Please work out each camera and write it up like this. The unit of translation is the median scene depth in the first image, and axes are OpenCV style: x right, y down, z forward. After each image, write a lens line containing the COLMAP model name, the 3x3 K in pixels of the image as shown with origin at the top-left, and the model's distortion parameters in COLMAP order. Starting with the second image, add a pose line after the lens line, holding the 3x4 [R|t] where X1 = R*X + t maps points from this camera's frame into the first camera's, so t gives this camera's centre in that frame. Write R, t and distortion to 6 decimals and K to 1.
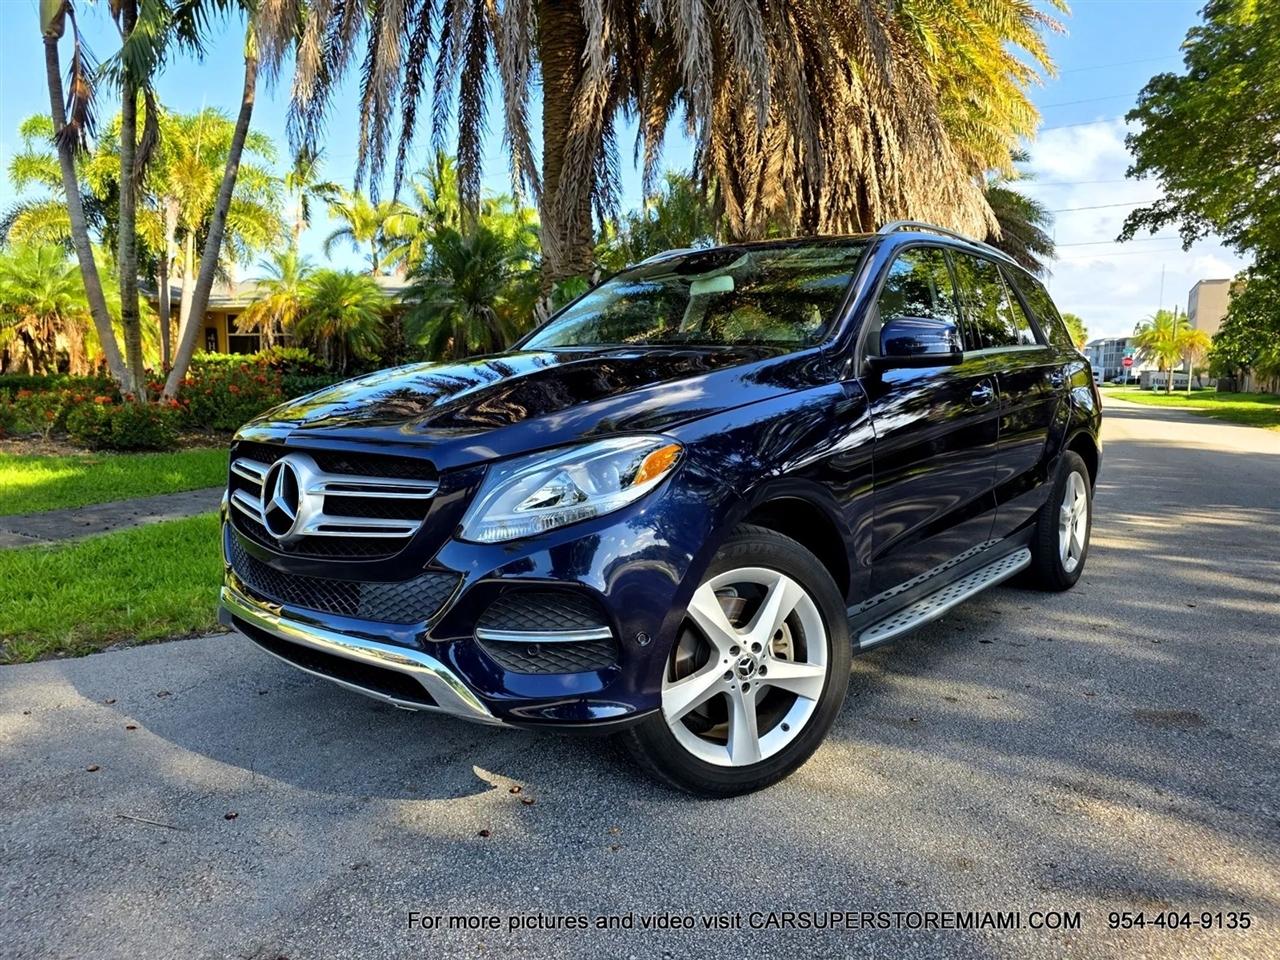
lens RADIAL K [[856.3, 0, 636.1], [0, 856.3, 476.8], [0, 0, 1]] dist [0.045051, -0.035942]
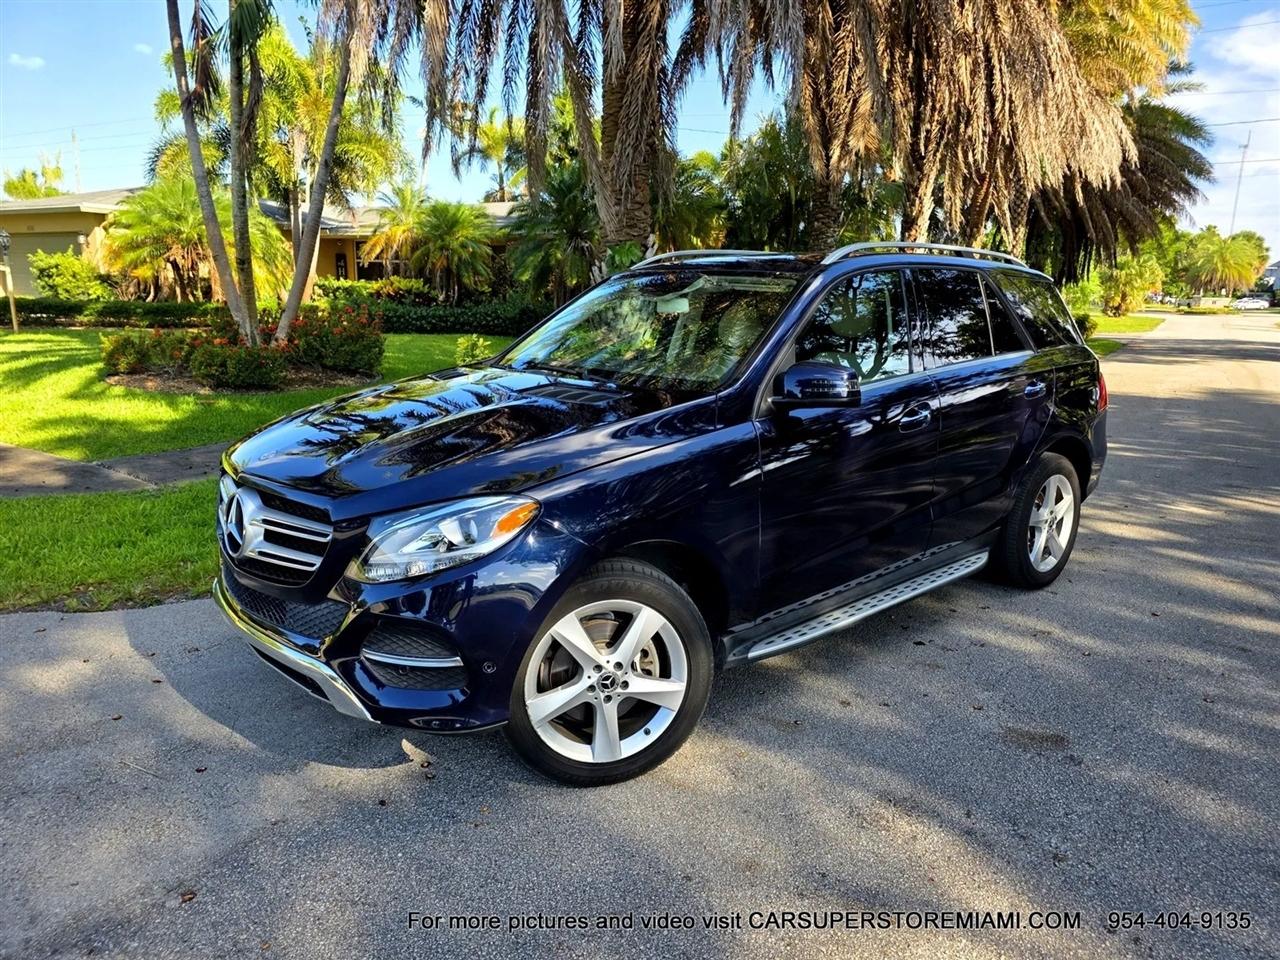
lens RADIAL K [[856.3, 0, 651.8], [0, 856.3, 475.0], [0, 0, 1]] dist [0.045051, -0.035942]
pose [[0.990950, 0.040978, -0.127822, 0.173097], [-0.028796, 0.994990, 0.095740, -0.093680], [0.131105, -0.091192, 0.987165, -0.069456]]
